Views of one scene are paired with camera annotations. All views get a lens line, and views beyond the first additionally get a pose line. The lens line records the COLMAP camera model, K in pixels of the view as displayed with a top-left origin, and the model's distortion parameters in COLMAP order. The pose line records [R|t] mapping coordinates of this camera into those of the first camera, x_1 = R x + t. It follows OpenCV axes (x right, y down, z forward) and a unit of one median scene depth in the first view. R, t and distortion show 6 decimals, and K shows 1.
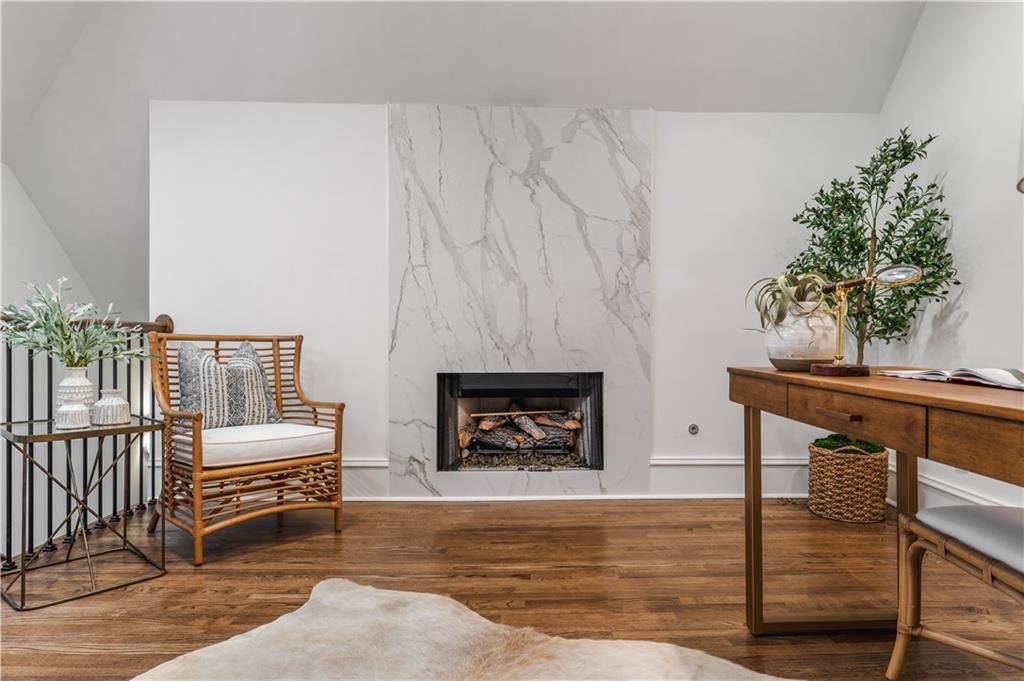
lens RADIAL K [[624.3, 0, 512.0], [0, 624.3, 340.5], [0, 0, 1]] dist [-0.001726, 0.001717]
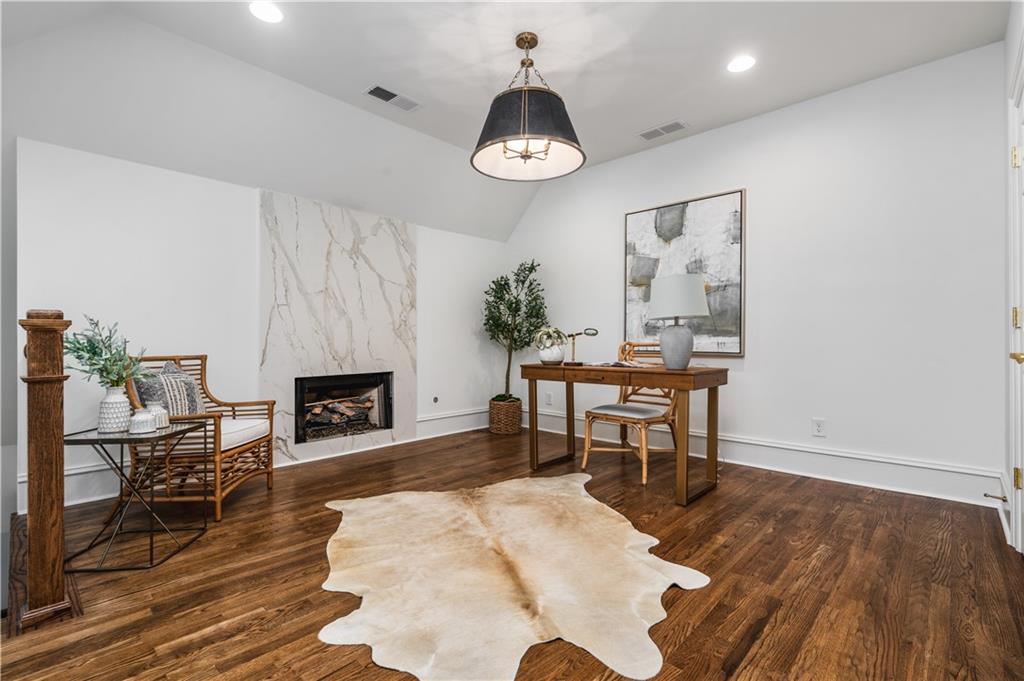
lens RADIAL K [[468.0, 0, 511.9], [0, 468.0, 346.5], [0, 0, 1]] dist [0.001043, 0.000042]
pose [[0.712918, -0.013872, 0.701111, -0.533216], [0.012604, 0.999896, 0.006967, -0.023337], [-0.701134, 0.003870, 0.713019, -0.153642]]
